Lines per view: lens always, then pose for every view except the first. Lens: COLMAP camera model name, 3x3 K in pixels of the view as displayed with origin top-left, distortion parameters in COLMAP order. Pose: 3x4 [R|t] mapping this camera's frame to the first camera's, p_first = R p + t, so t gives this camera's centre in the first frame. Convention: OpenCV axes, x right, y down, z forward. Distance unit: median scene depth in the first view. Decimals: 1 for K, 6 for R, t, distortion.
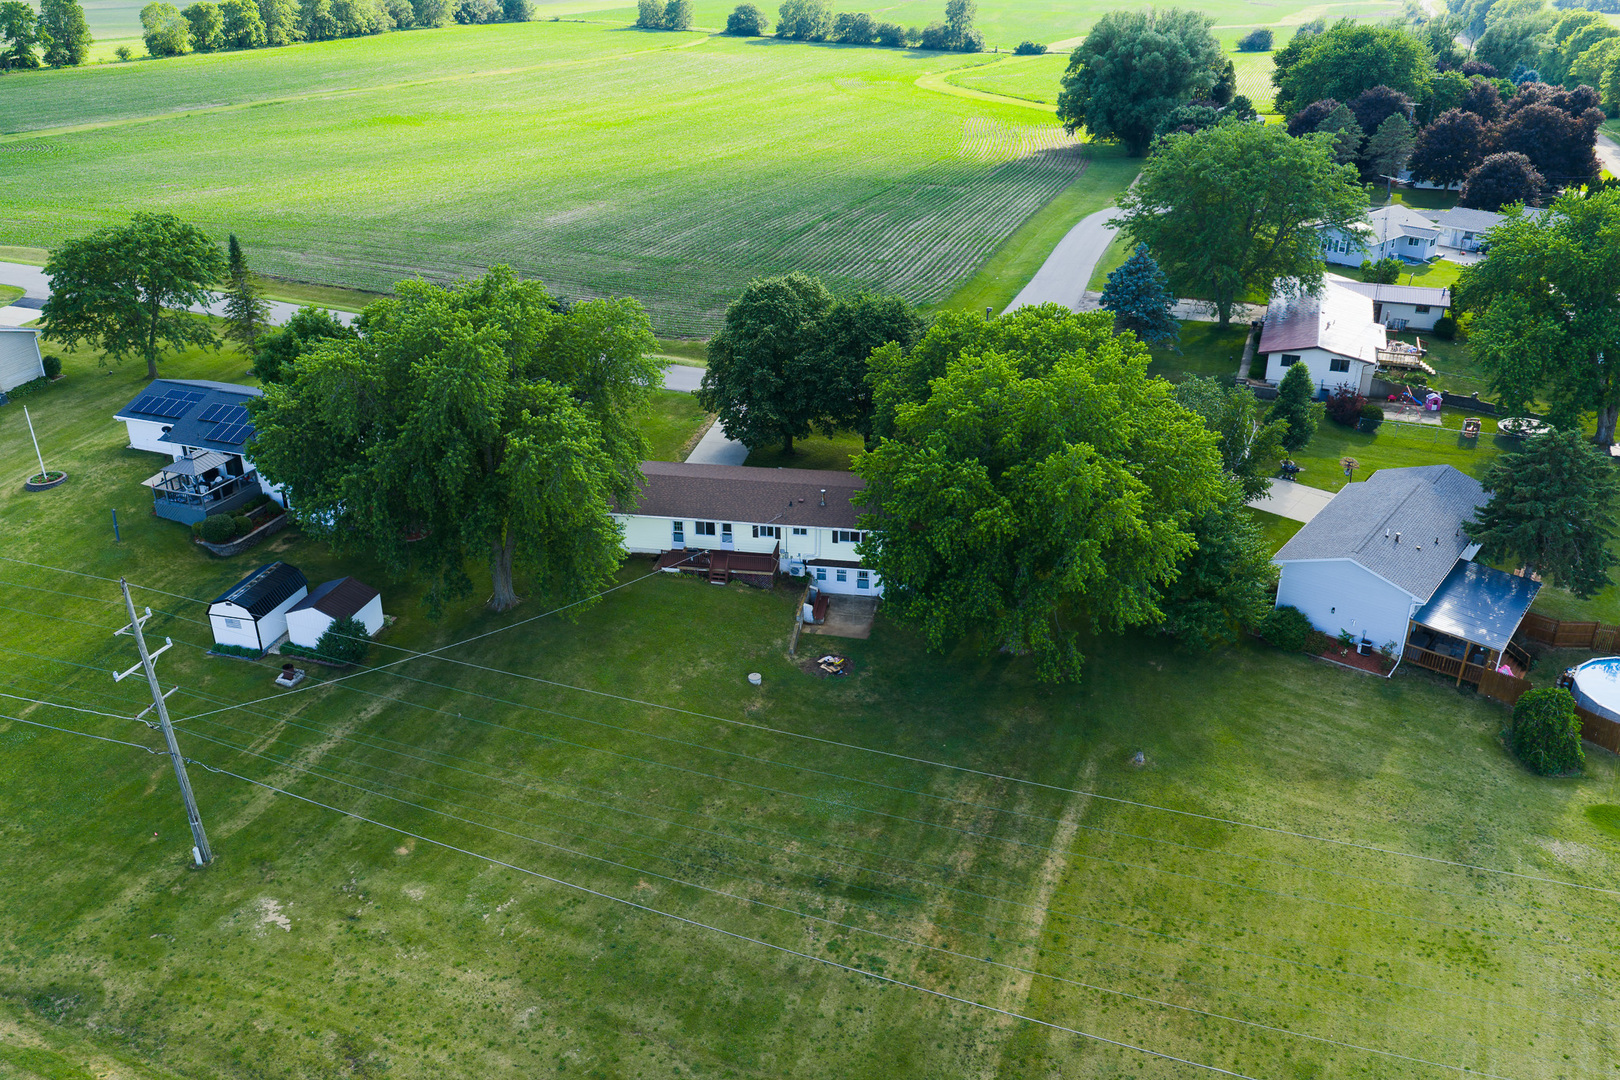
lens RADIAL K [[1352.6, 0, 810.0], [0, 1352.6, 540.0], [0, 0, 1]] dist [0.006253, -0.007325]
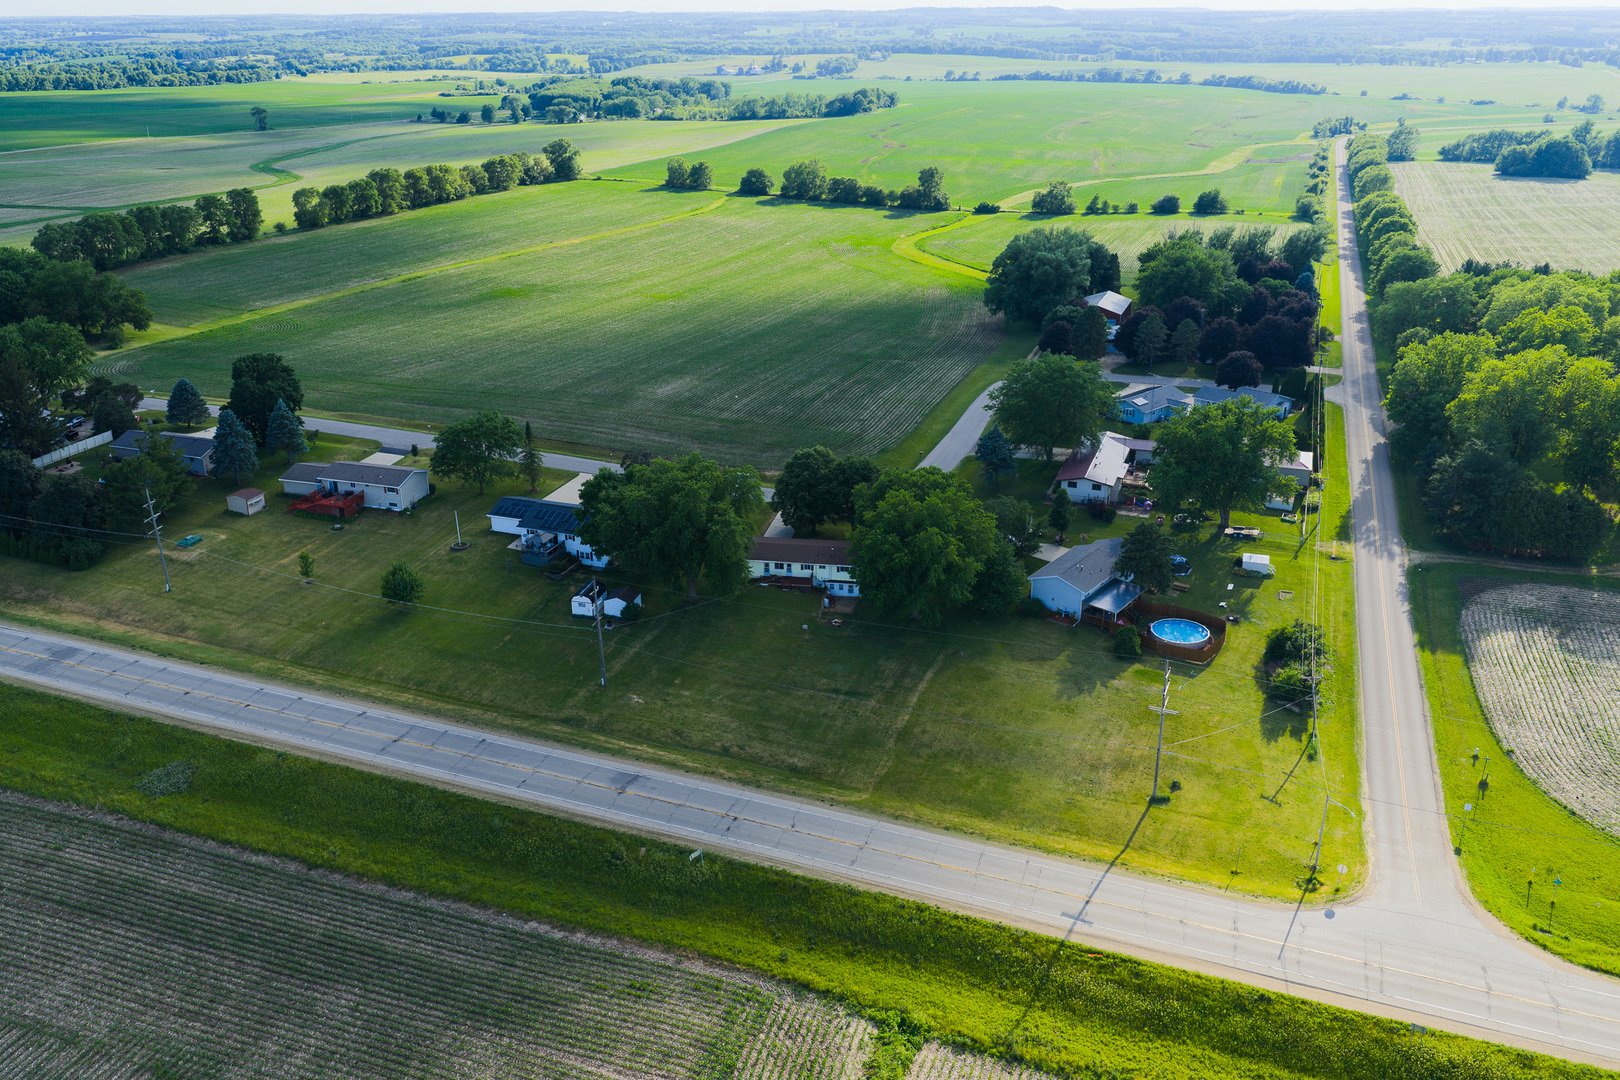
lens RADIAL K [[1352.6, 0, 810.0], [0, 1352.6, 540.0], [0, 0, 1]] dist [0.006253, -0.007325]
pose [[0.999978, -0.001711, 0.006360, -0.041130], [0.002096, 0.998129, -0.061105, 0.083745], [-0.006244, 0.061117, 0.998111, -1.206150]]
